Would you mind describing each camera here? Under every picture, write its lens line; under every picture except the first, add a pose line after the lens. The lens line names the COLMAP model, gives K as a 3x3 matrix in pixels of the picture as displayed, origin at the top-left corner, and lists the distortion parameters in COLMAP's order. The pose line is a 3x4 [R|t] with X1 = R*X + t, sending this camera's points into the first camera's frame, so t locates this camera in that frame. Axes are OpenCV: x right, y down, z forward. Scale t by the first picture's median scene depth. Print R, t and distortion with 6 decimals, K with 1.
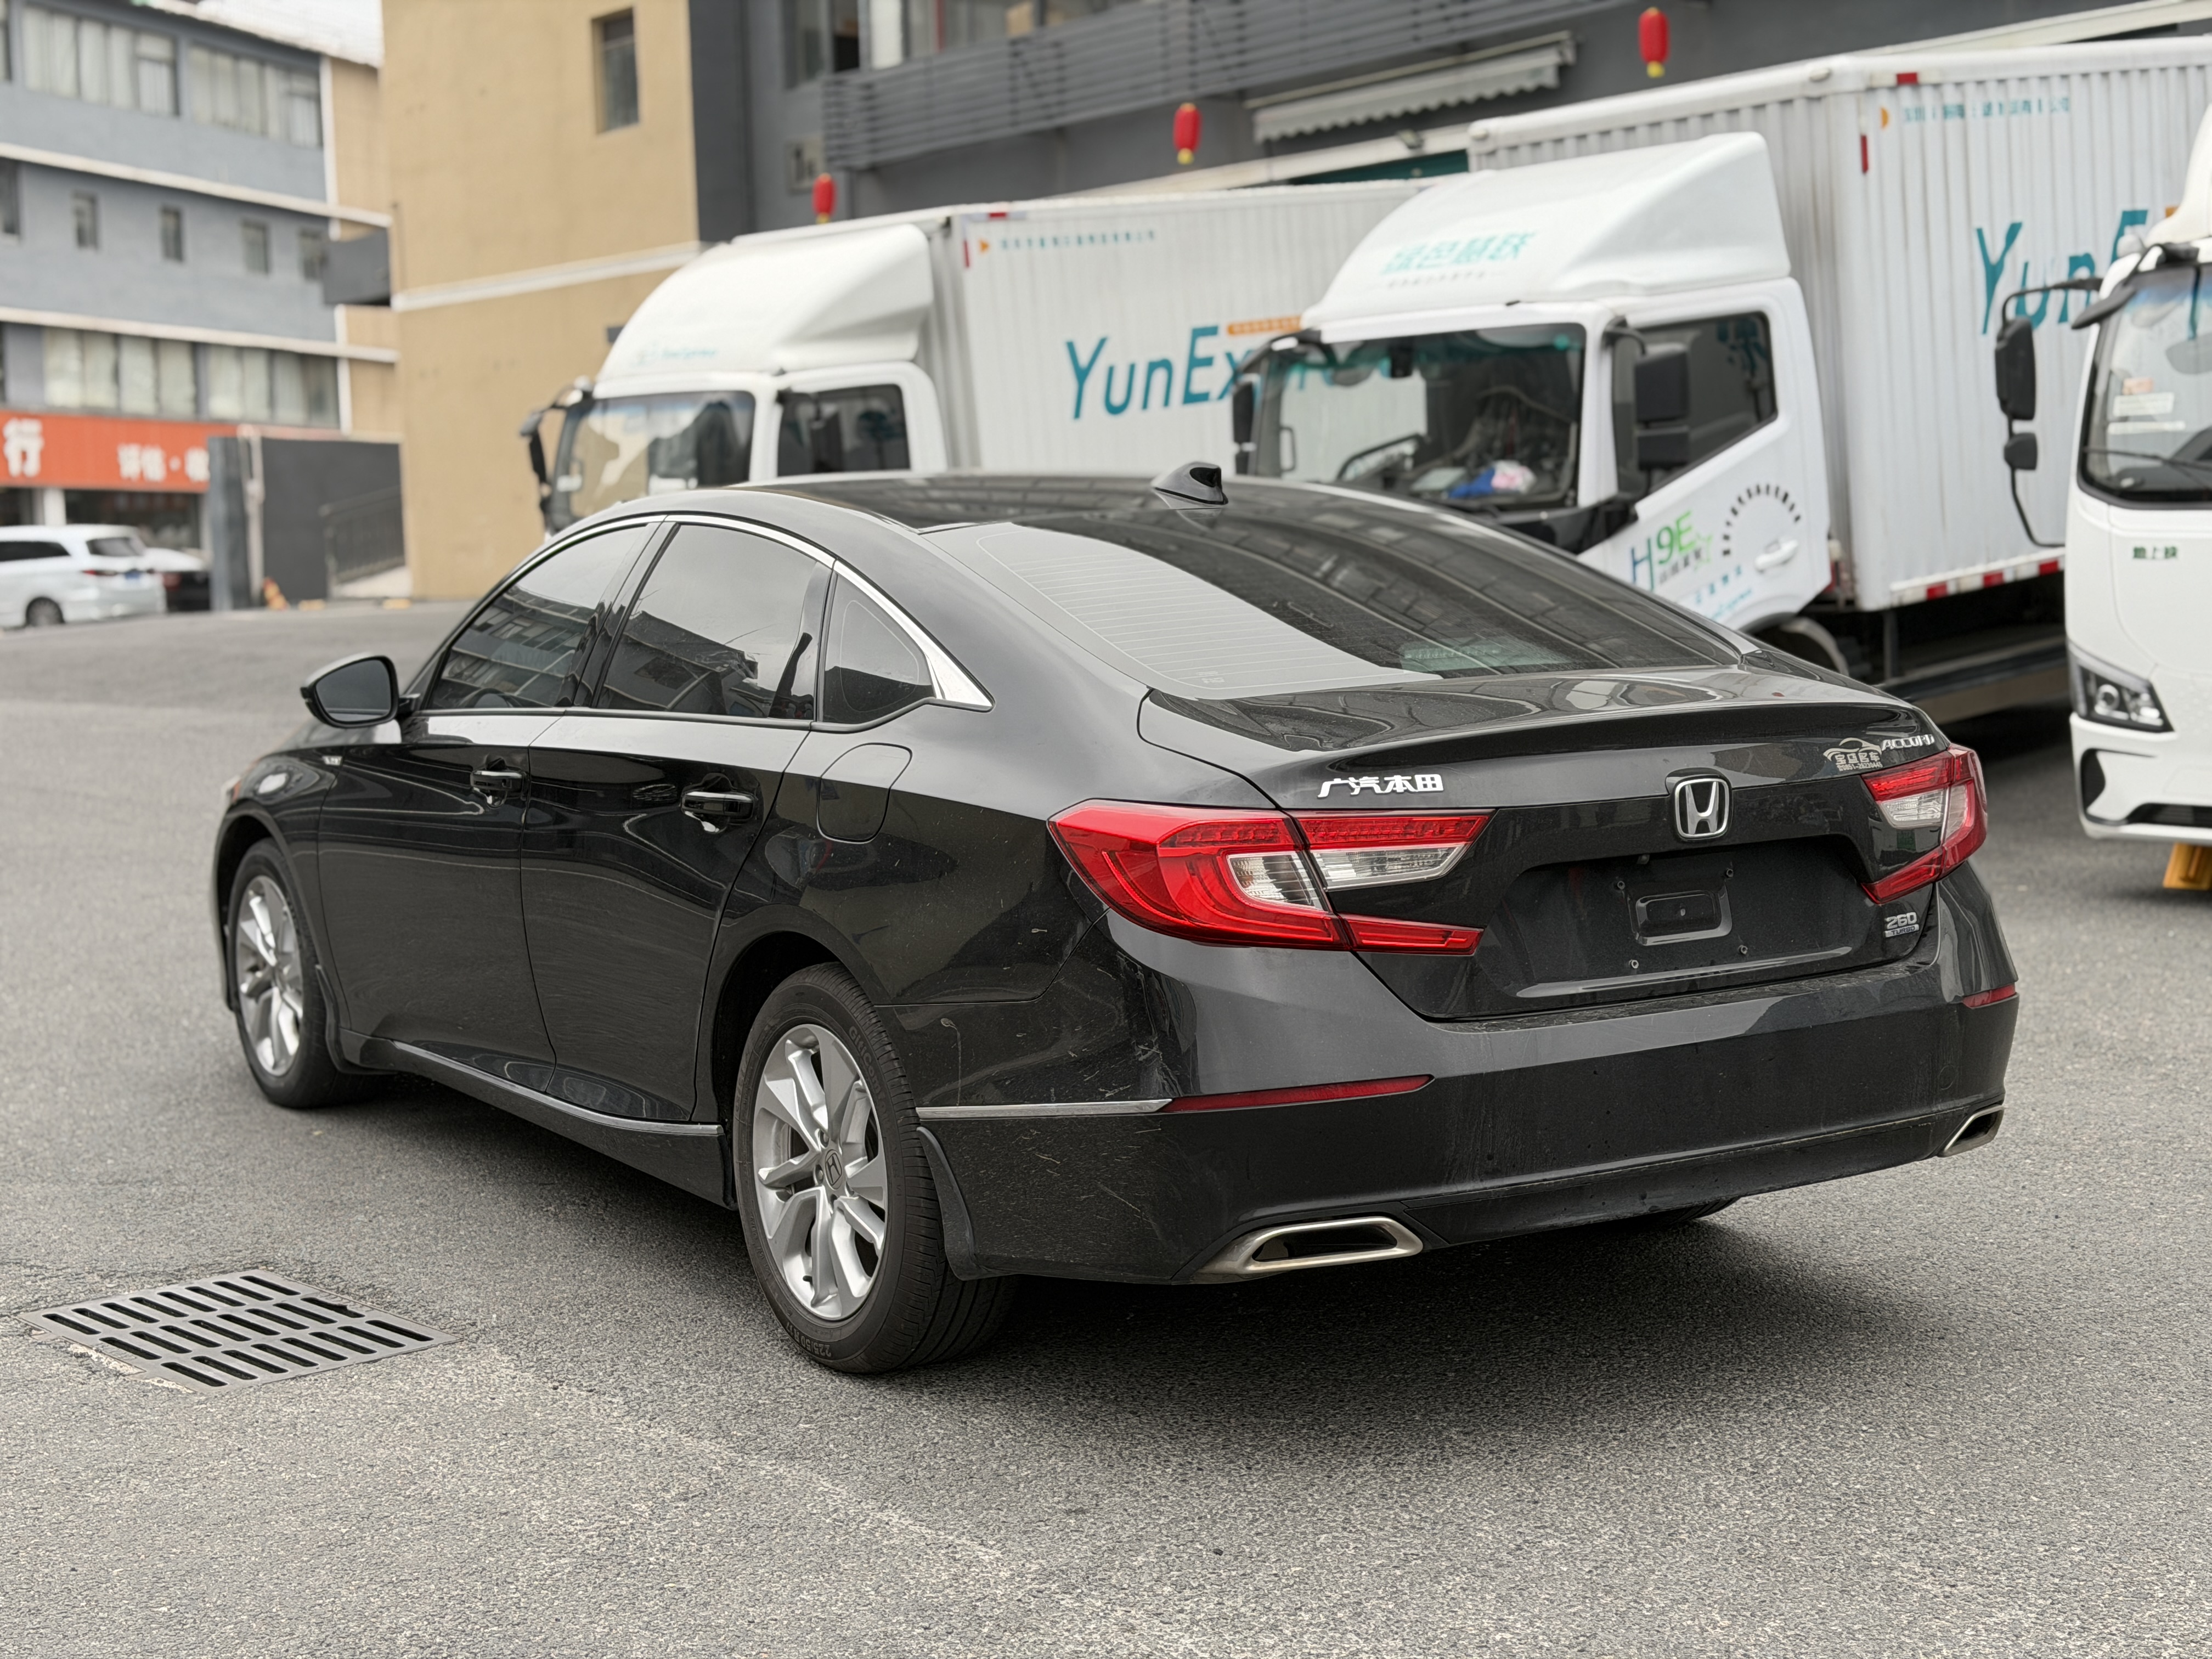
lens RADIAL K [[3111.5, 0, 1106.0], [0, 3111.5, 829.5], [0, 0, 1]] dist [0.088700, 0.048314]
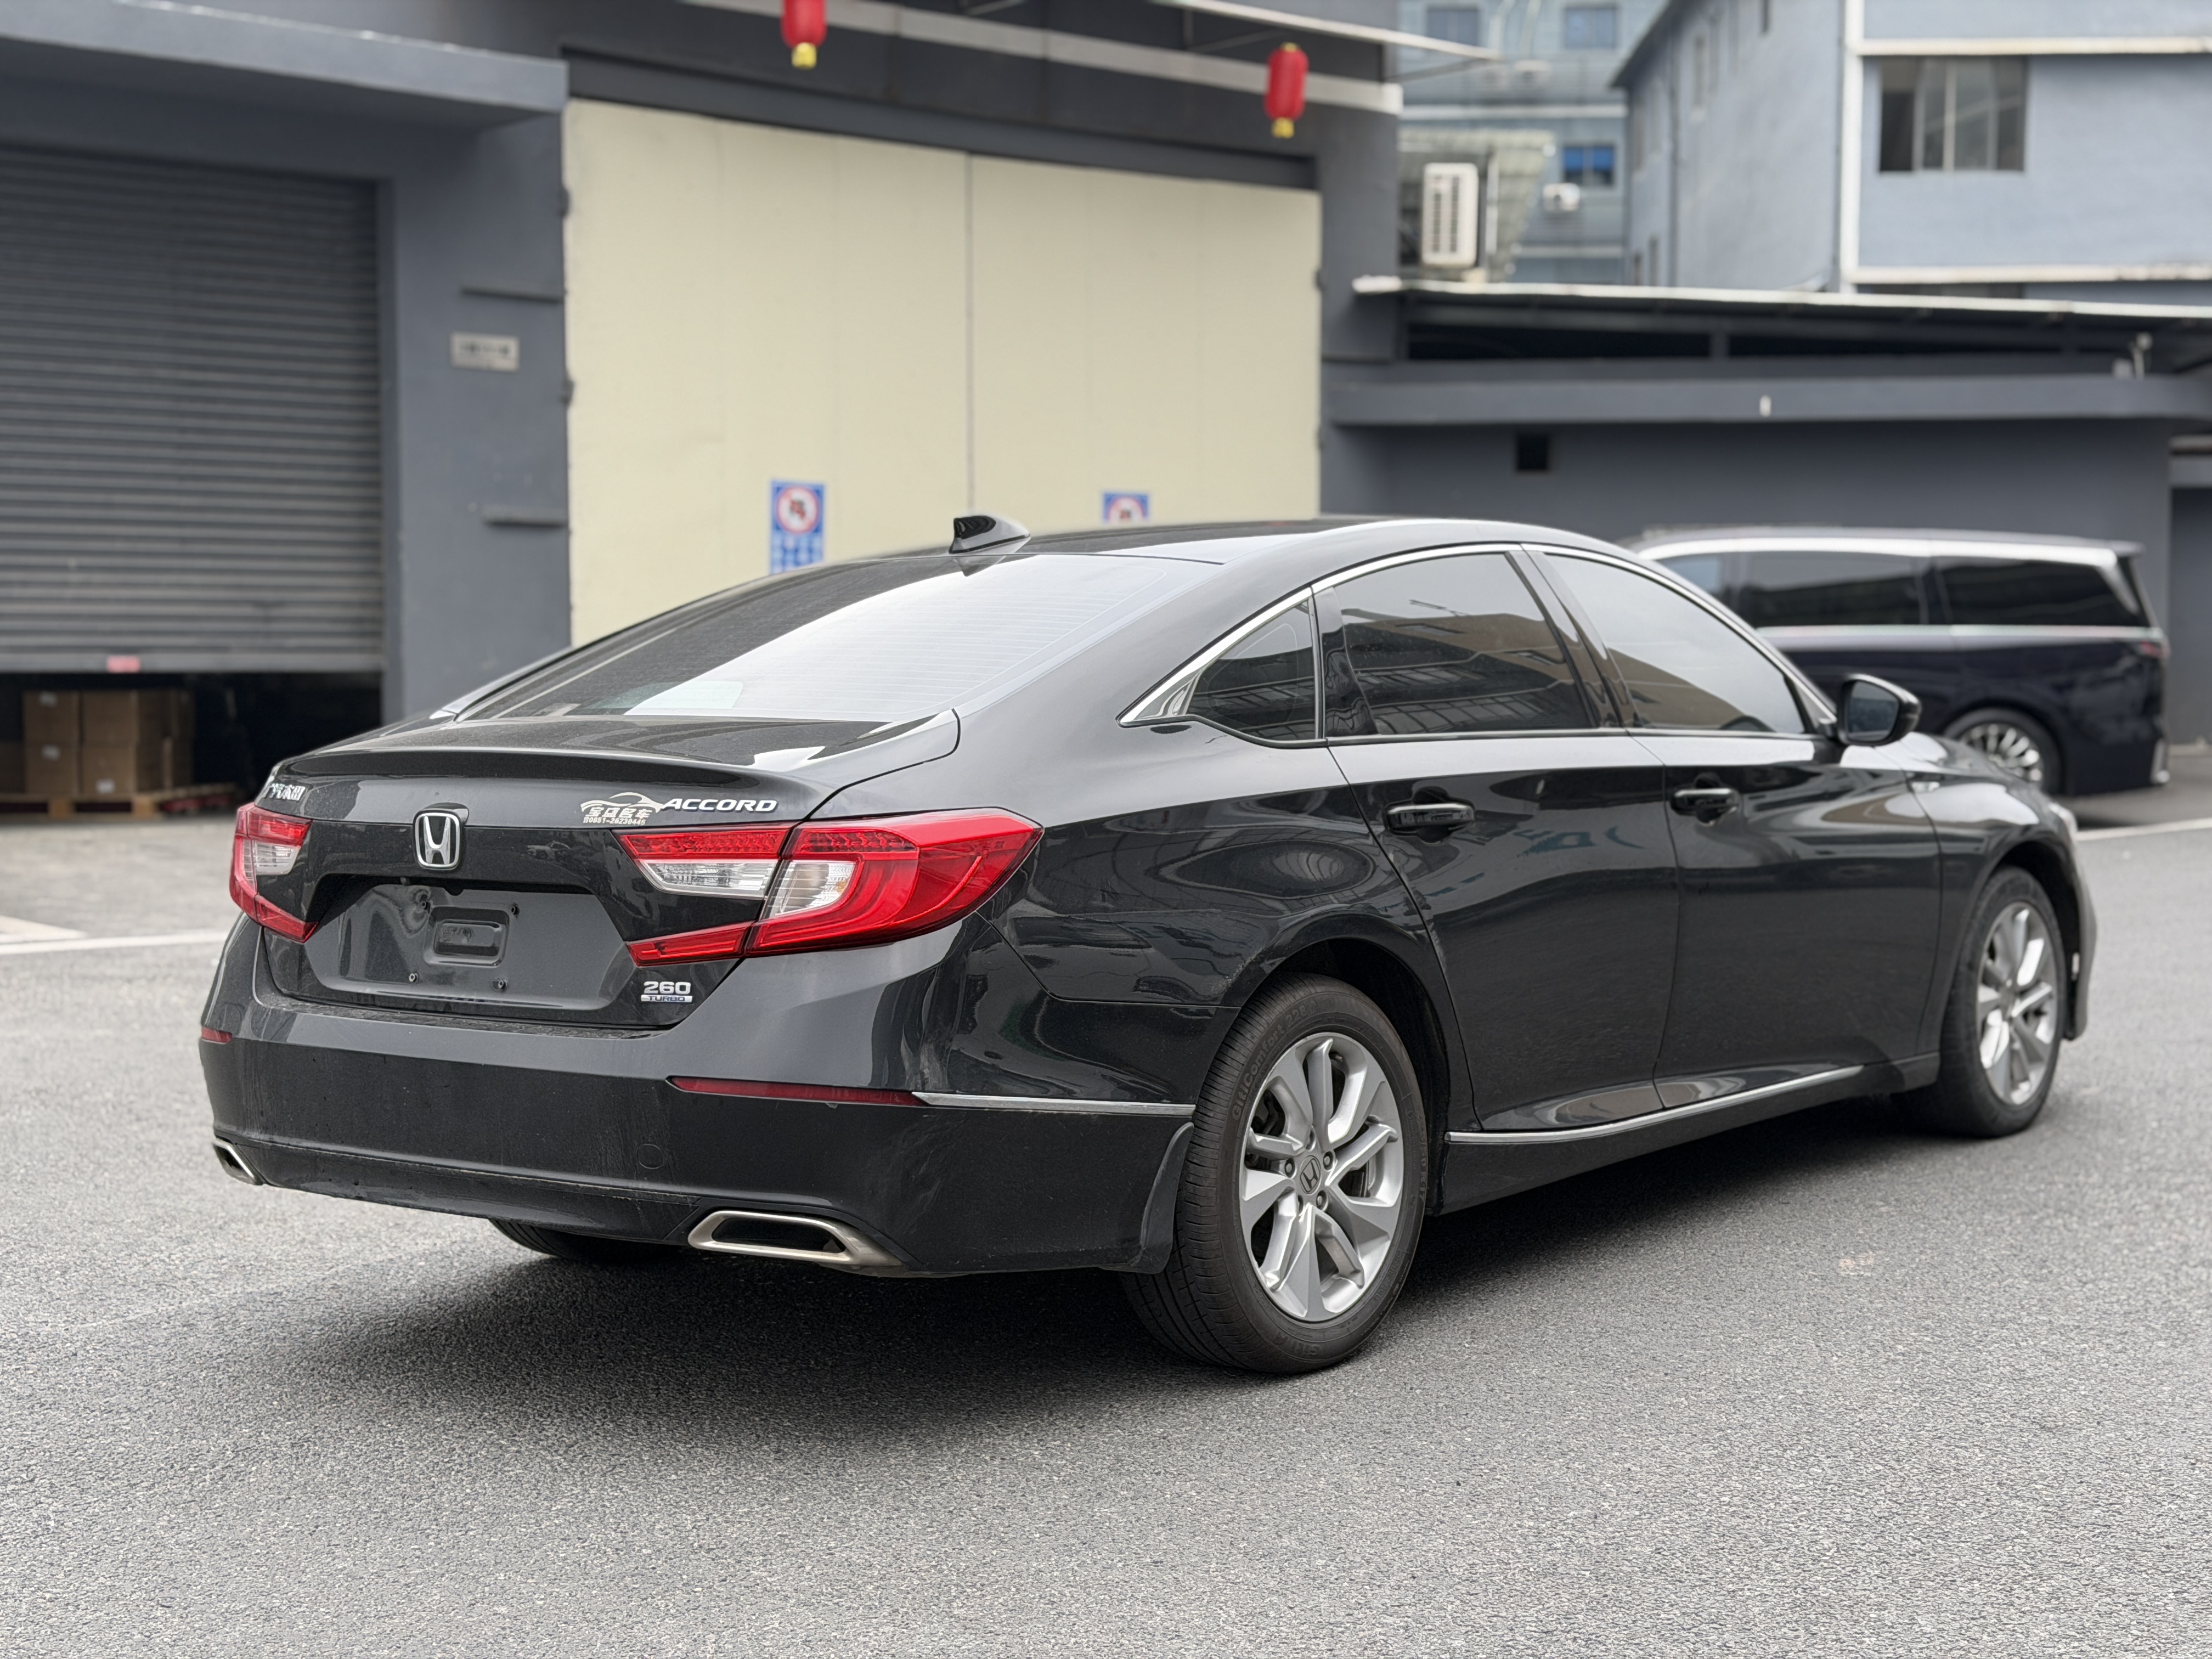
lens RADIAL K [[3111.5, 0, 1106.0], [0, 3111.5, 829.5], [0, 0, 1]] dist [0.088700, 0.048314]
pose [[0.332743, 0.074084, -0.940103, 0.470801], [-0.085810, 0.995152, 0.048050, -0.030196], [0.939105, 0.064682, 0.337487, 0.316277]]
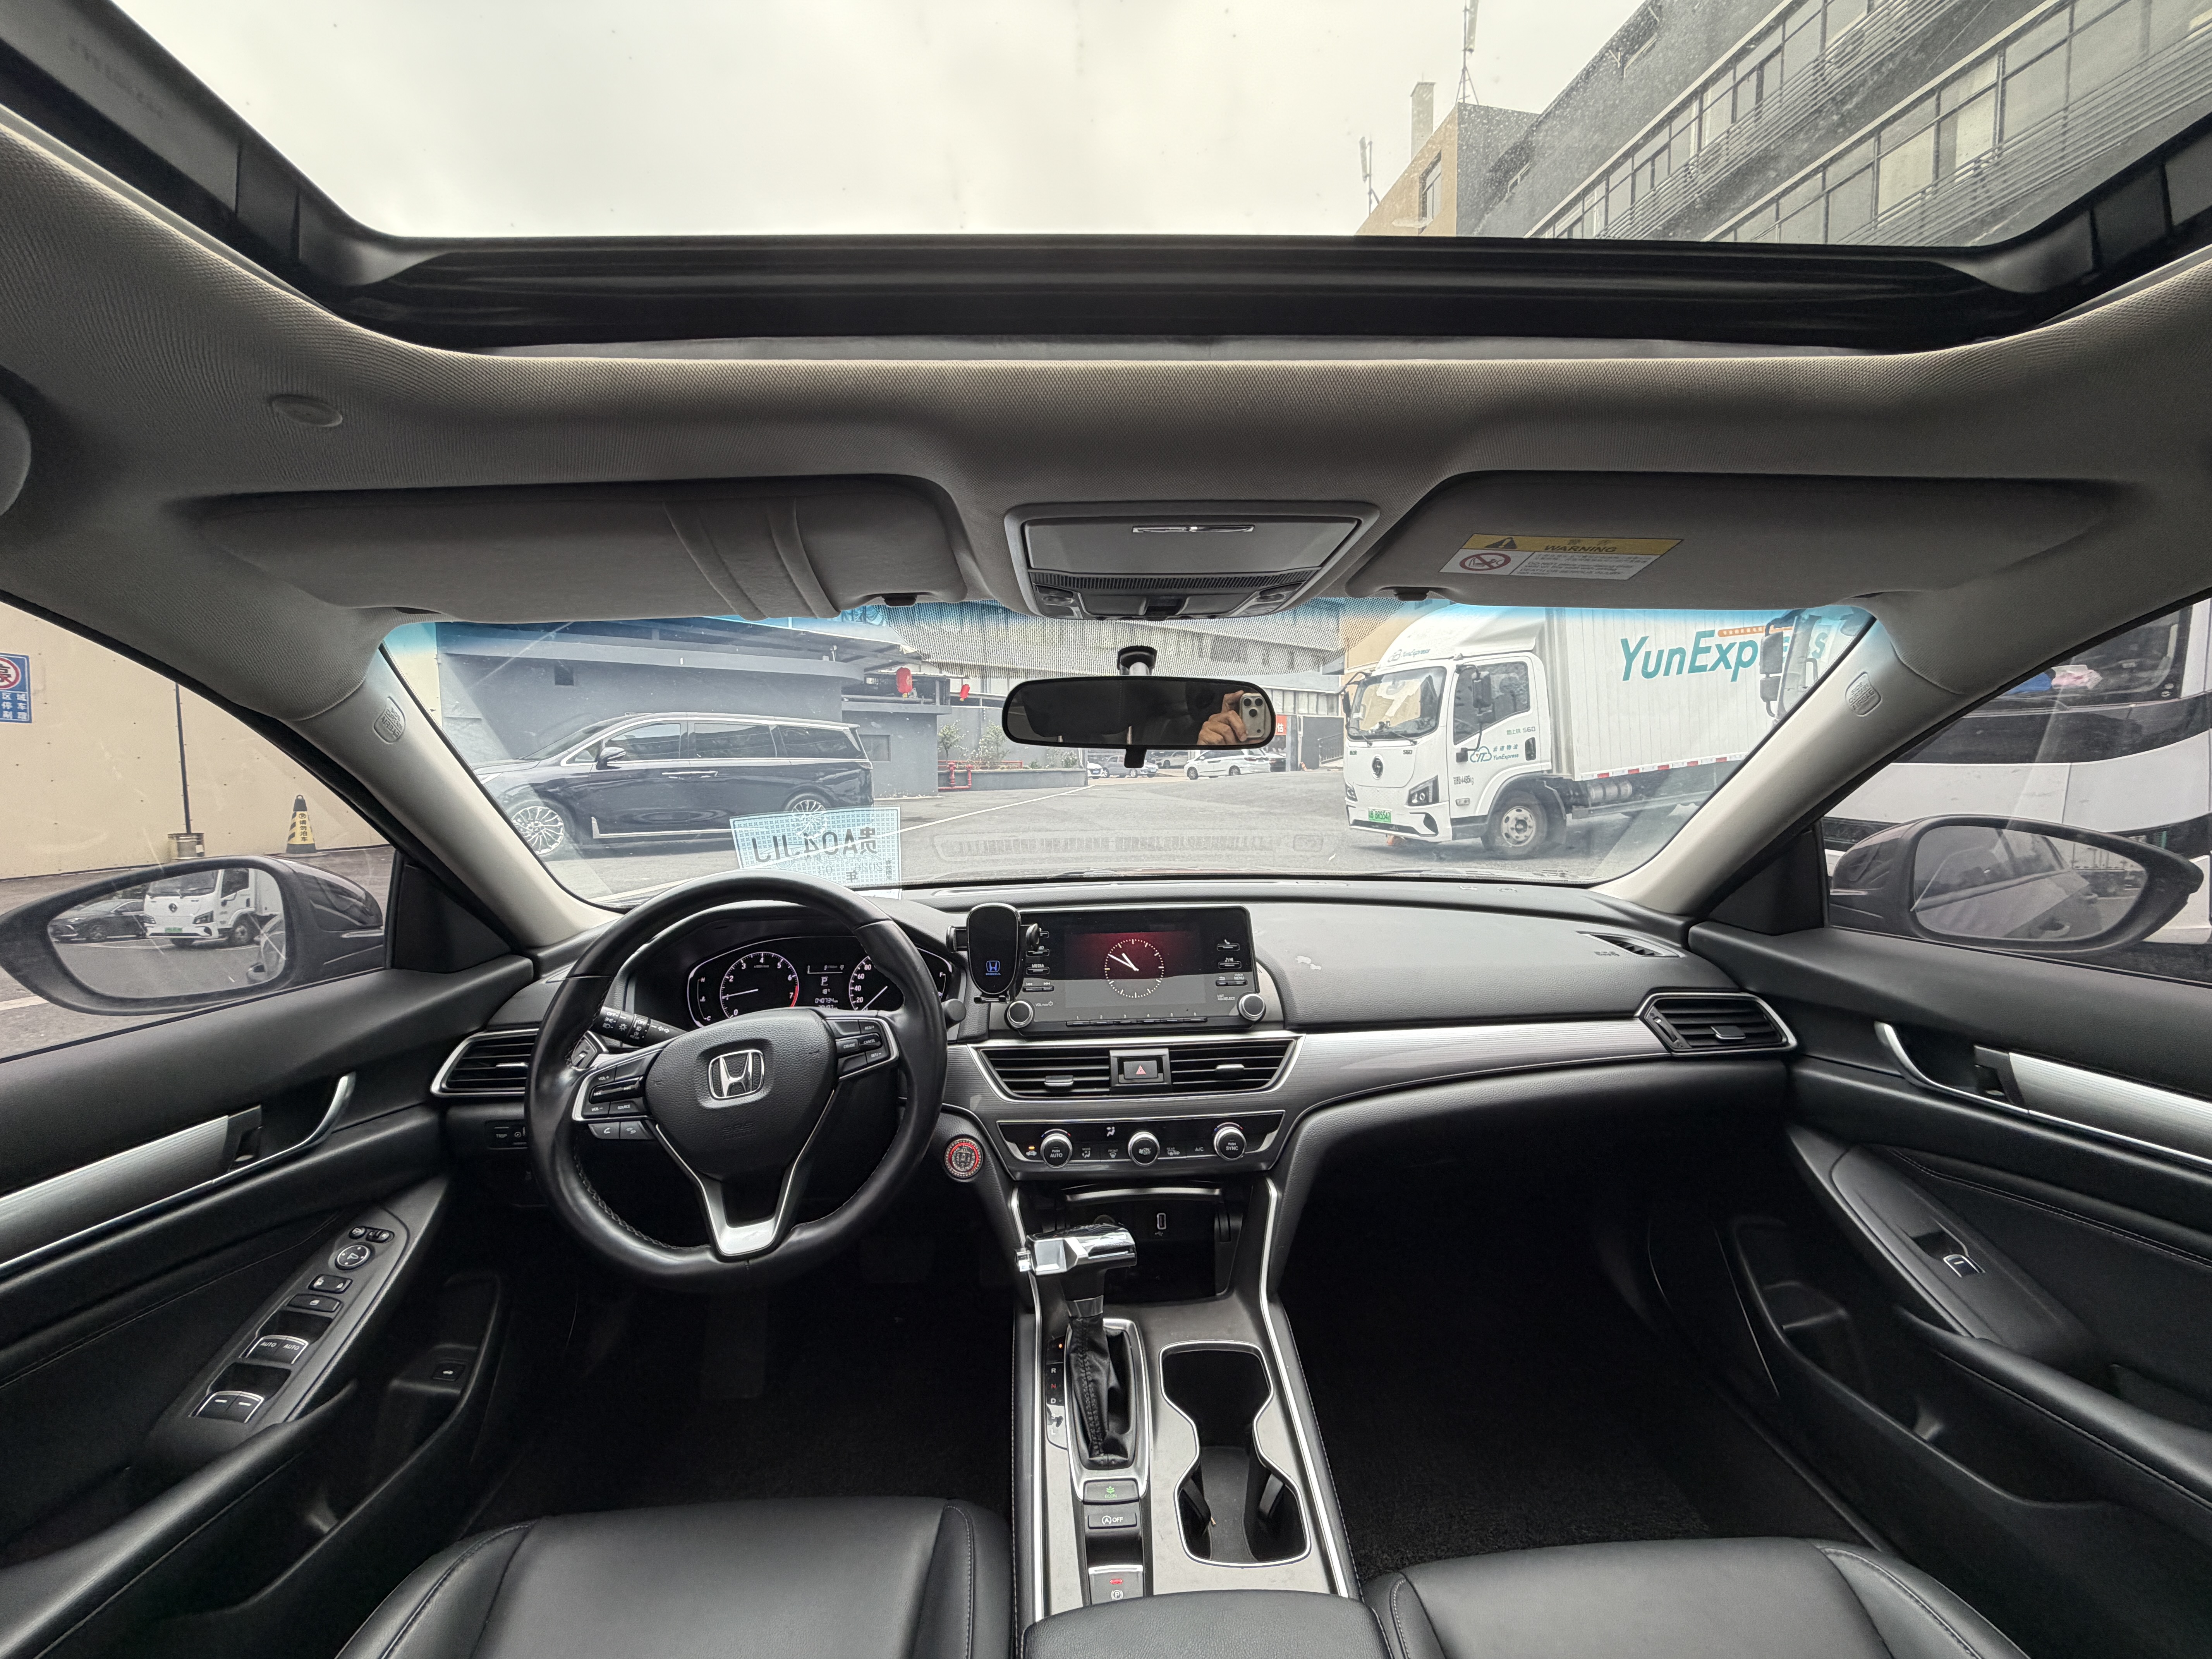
lens RADIAL K [[878.4, 0, 1098.3], [0, 878.4, 812.4], [0, 0, 1]] dist [0.025222, -0.000032]
pose [[0.869270, 0.043163, -0.492450, -0.028231], [-0.055031, 0.998438, -0.009627, -0.035782], [0.491265, 0.035468, 0.870288, 0.510143]]
